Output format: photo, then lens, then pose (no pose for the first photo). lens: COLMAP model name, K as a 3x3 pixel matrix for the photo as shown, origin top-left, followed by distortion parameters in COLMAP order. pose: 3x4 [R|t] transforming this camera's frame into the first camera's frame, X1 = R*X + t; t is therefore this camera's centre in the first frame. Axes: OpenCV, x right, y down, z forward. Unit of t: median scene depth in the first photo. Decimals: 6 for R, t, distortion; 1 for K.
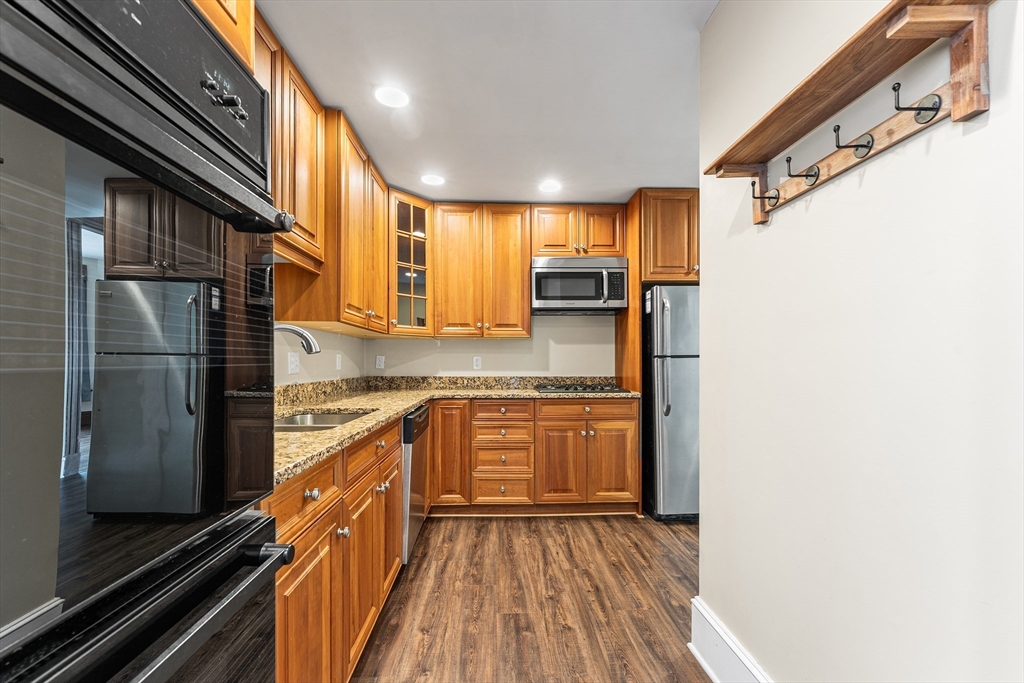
lens RADIAL K [[421.9, 0, 514.0], [0, 421.9, 352.3], [0, 0, 1]] dist [0.000758, -0.000580]
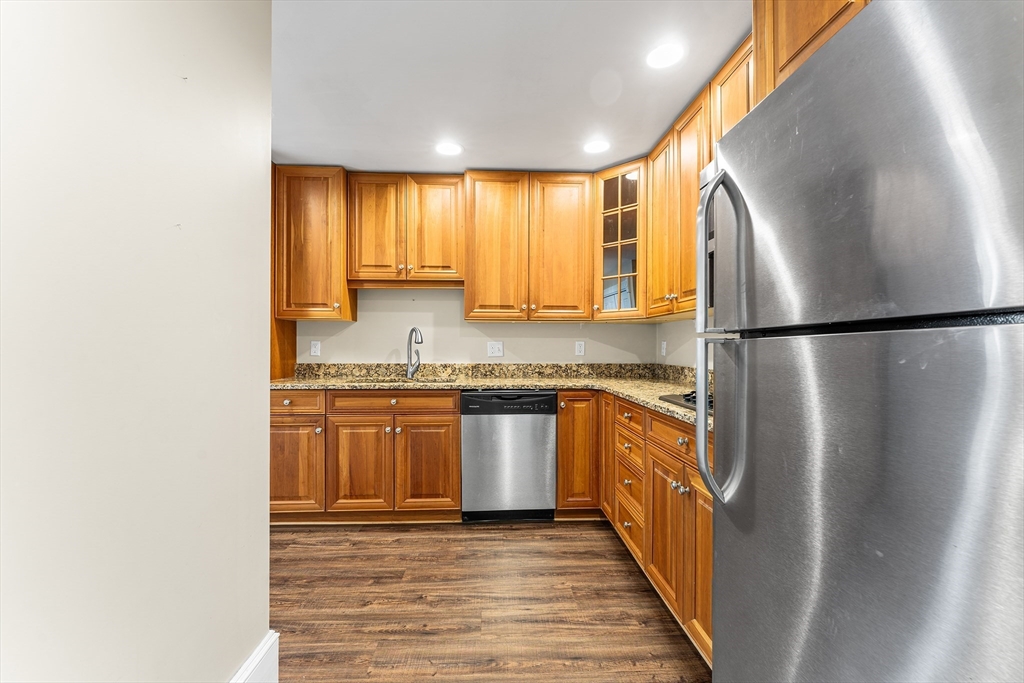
lens RADIAL K [[421.9, 0, 513.7], [0, 421.9, 345.4], [0, 0, 1]] dist [0.000758, -0.000580]
pose [[0.010589, -0.001767, -0.999942, 0.880708], [0.018967, 0.999819, -0.001565, 0.018837], [0.999764, -0.018949, 0.010620, 1.026893]]
